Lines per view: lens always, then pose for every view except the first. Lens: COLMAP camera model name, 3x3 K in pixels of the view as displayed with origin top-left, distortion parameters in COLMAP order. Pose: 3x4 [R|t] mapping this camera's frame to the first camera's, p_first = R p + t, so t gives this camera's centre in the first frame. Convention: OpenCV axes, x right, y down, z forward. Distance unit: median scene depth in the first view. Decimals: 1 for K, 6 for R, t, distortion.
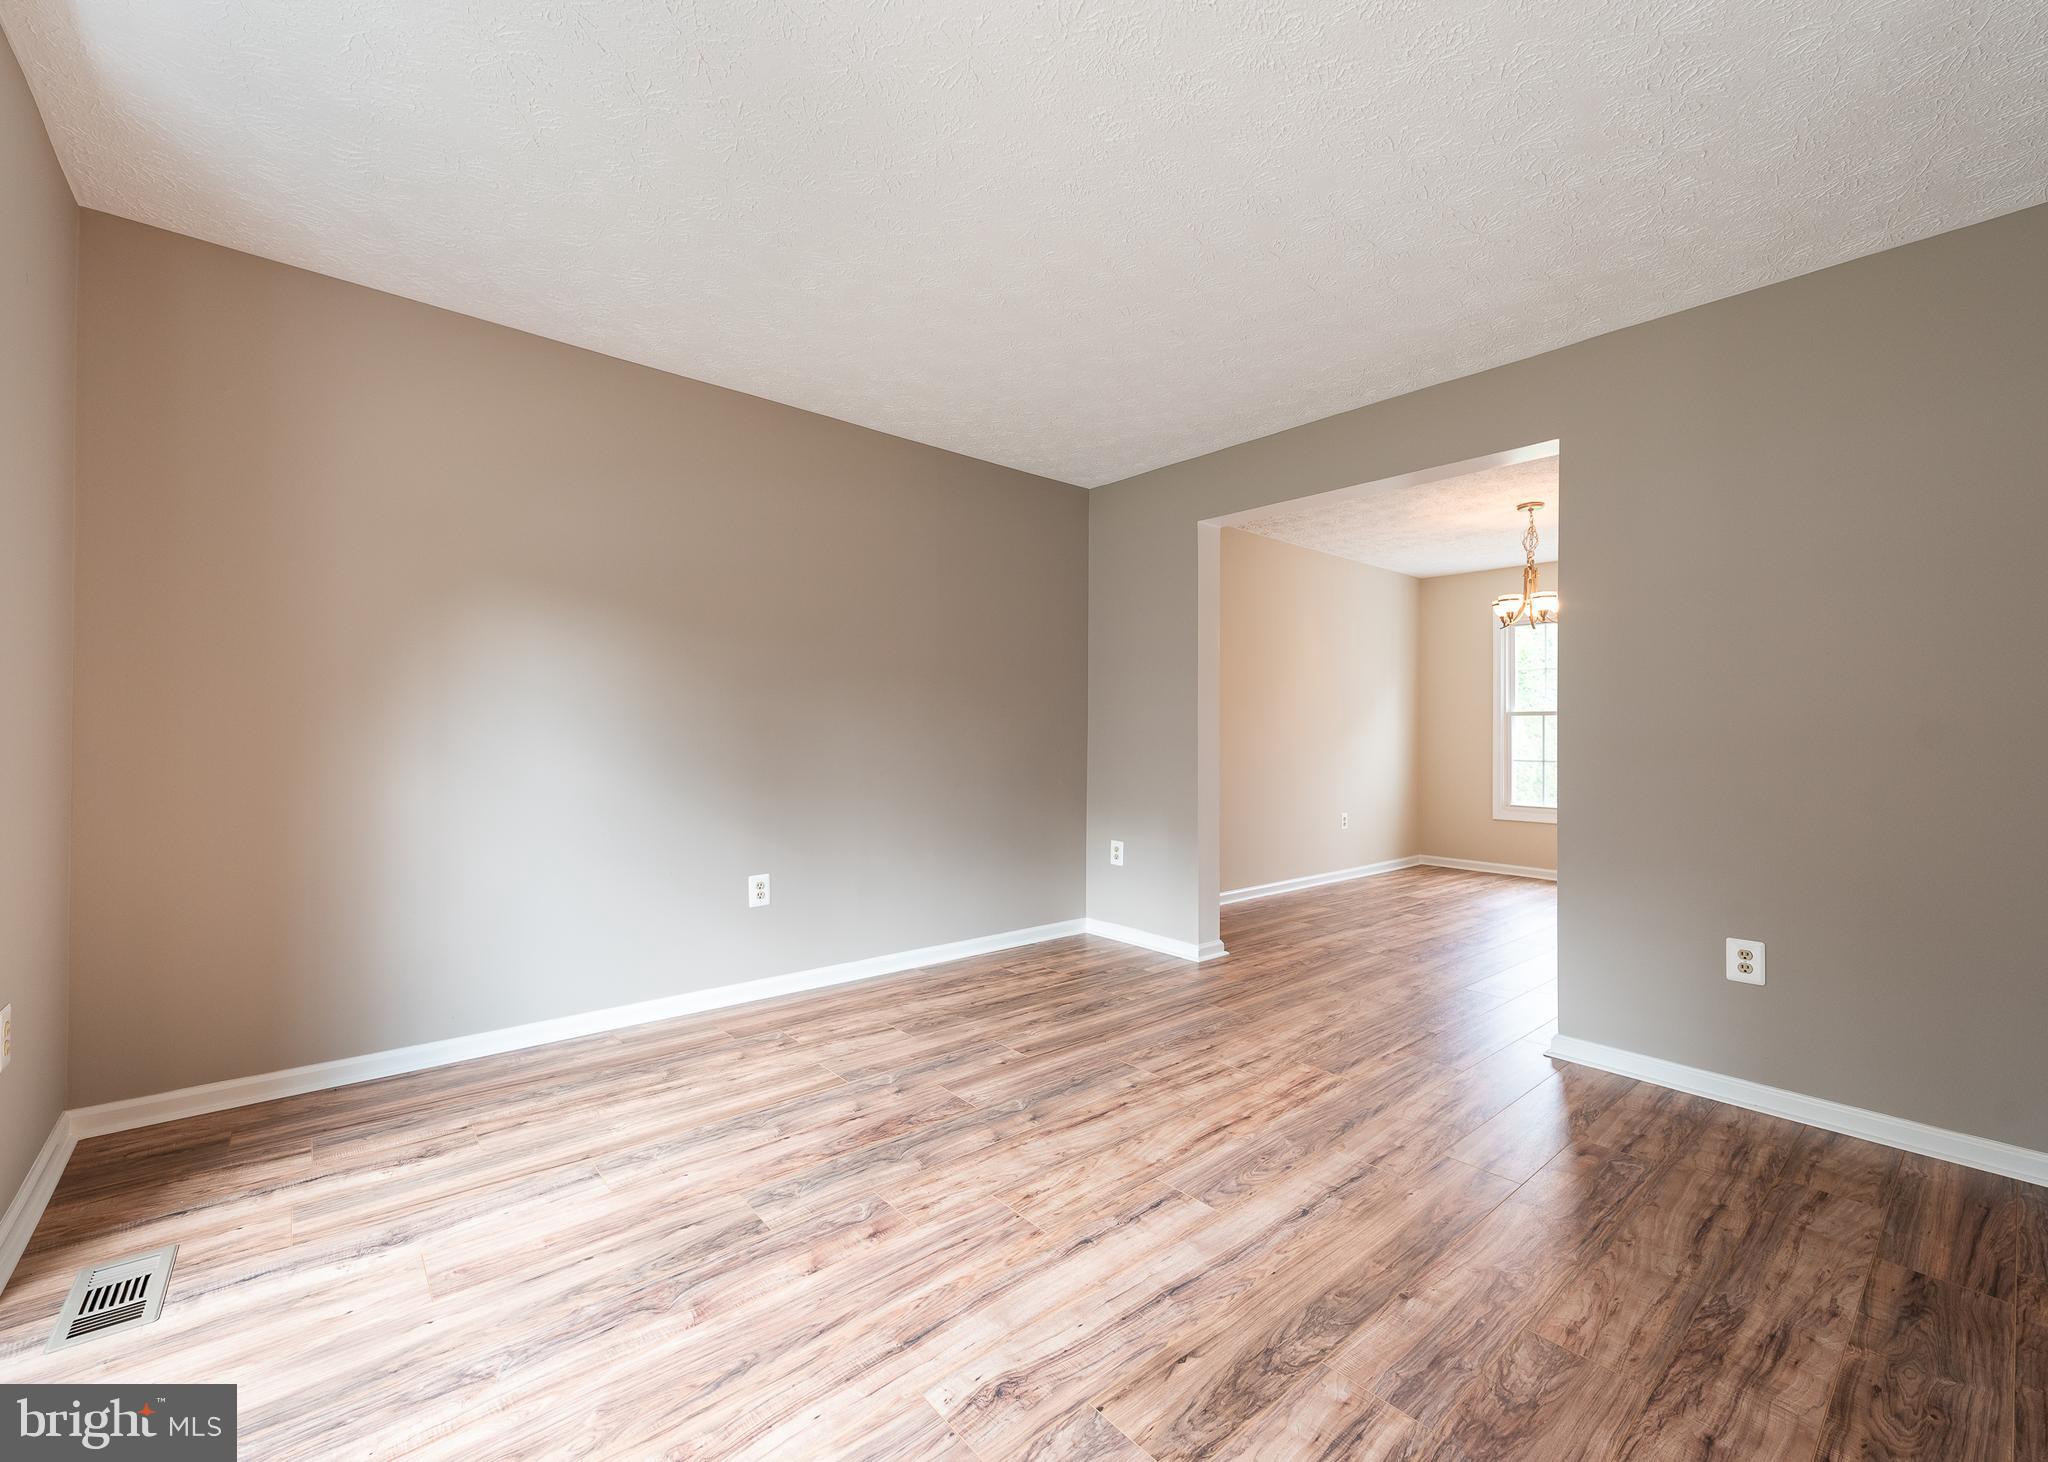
lens RADIAL K [[849.7, 0, 1027.4], [0, 849.7, 734.4], [0, 0, 1]] dist [0.021228, 0.000390]
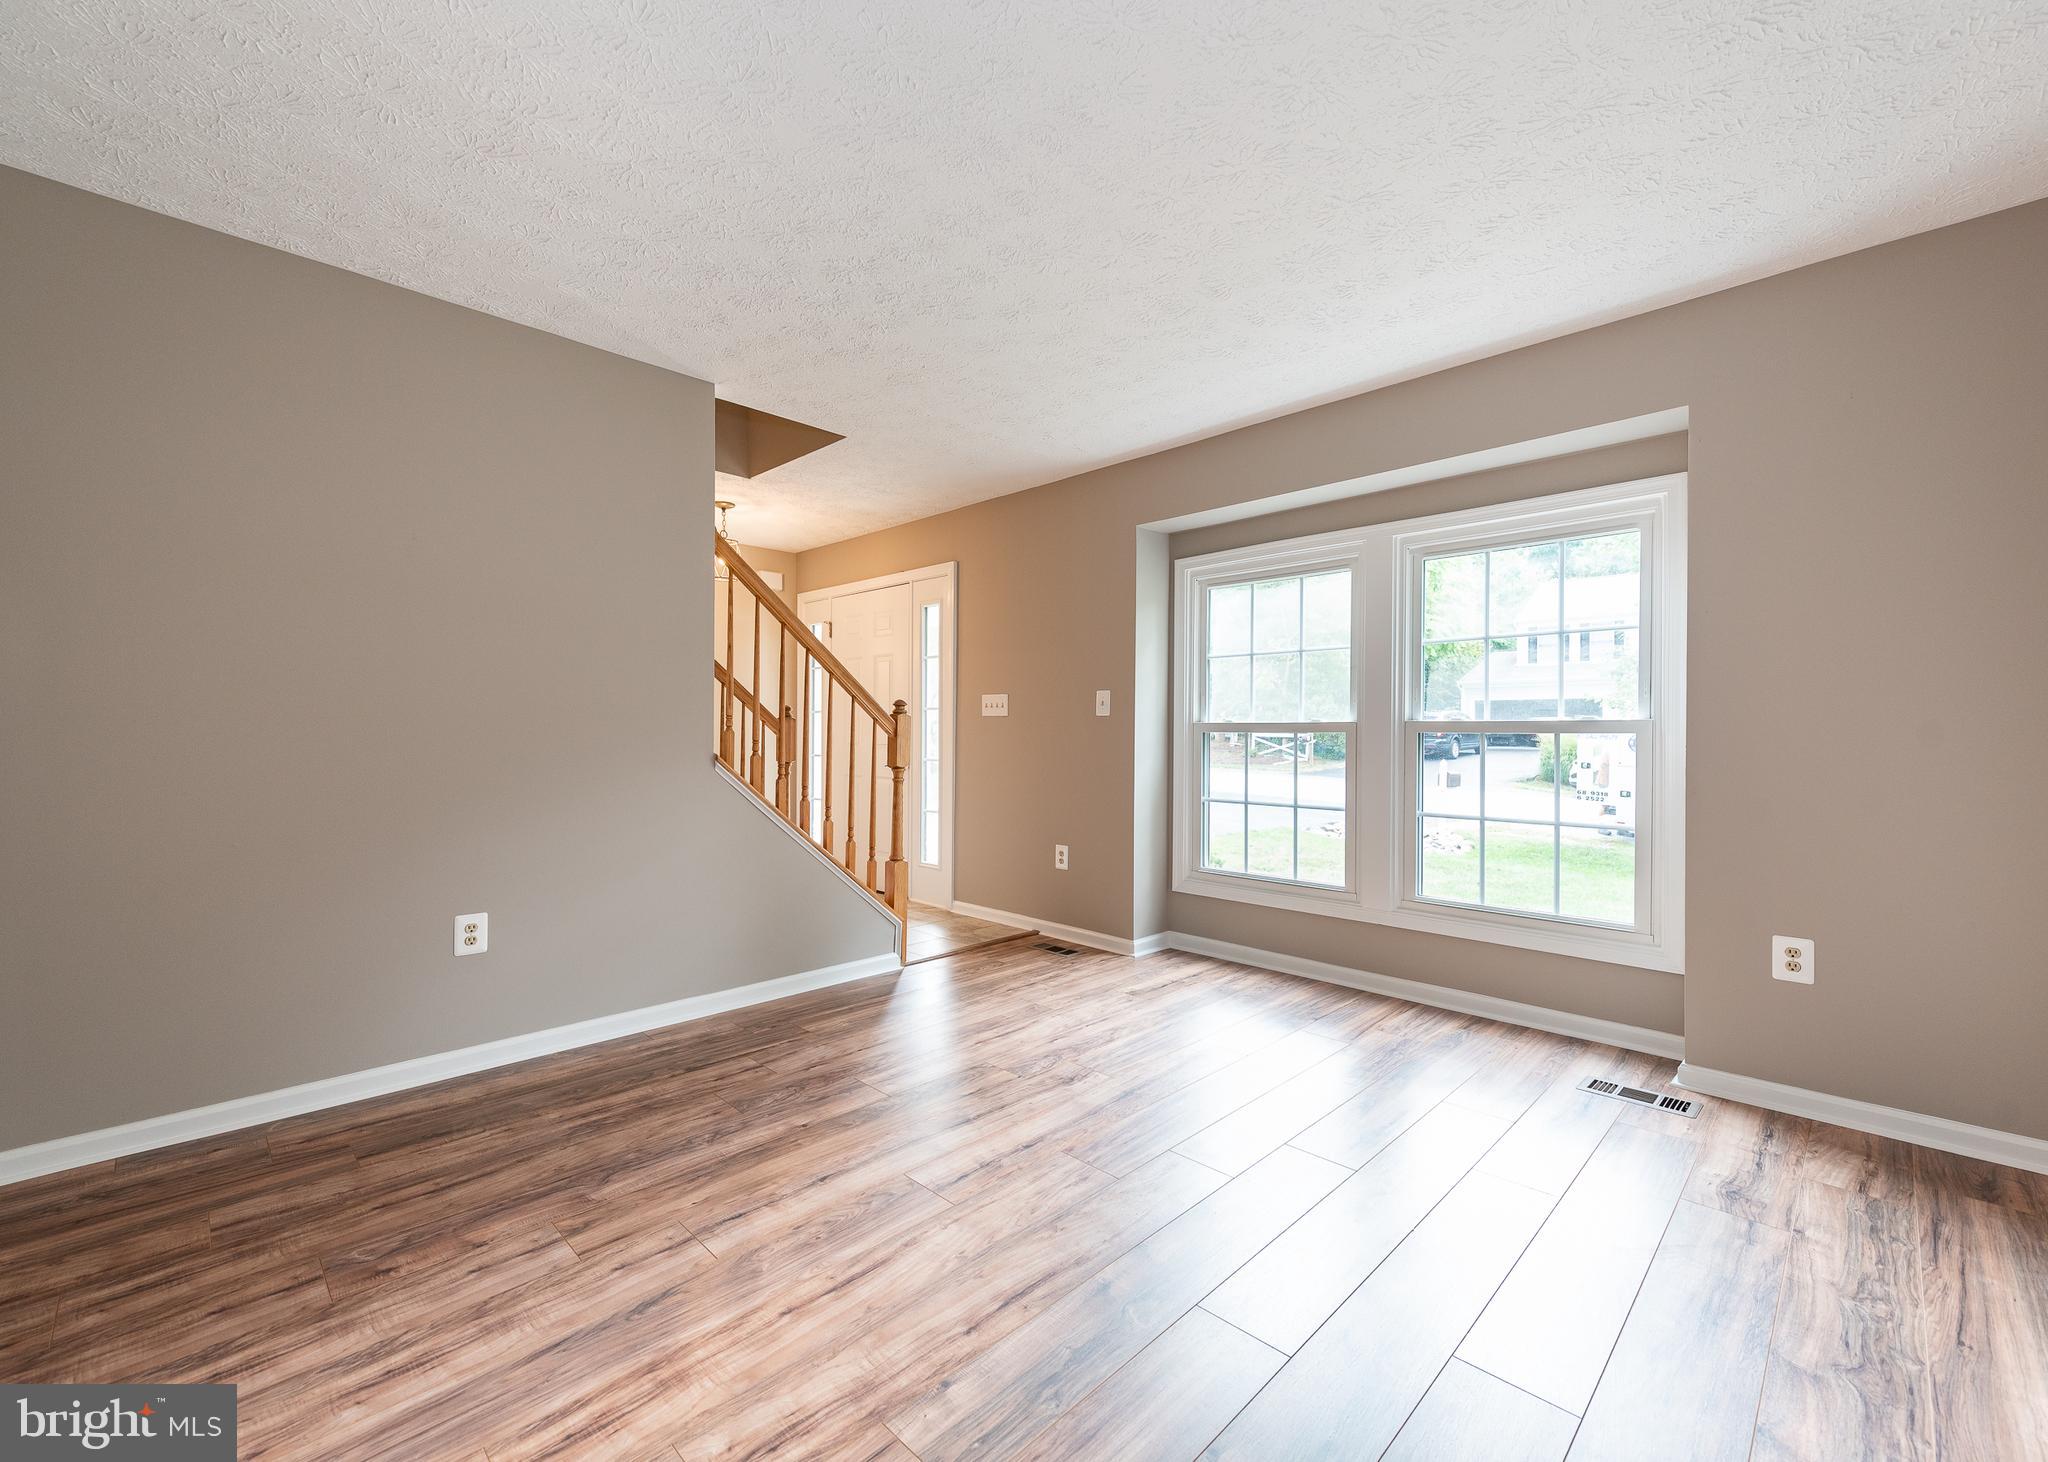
lens RADIAL K [[849.7, 0, 1027.4], [0, 849.7, 734.4], [0, 0, 1]] dist [0.021228, 0.000390]
pose [[-0.996719, -0.013654, -0.079777, 0.146489], [-0.013675, 0.999906, -0.000281, 0.001724], [0.079773, 0.000811, -0.996813, 1.866402]]
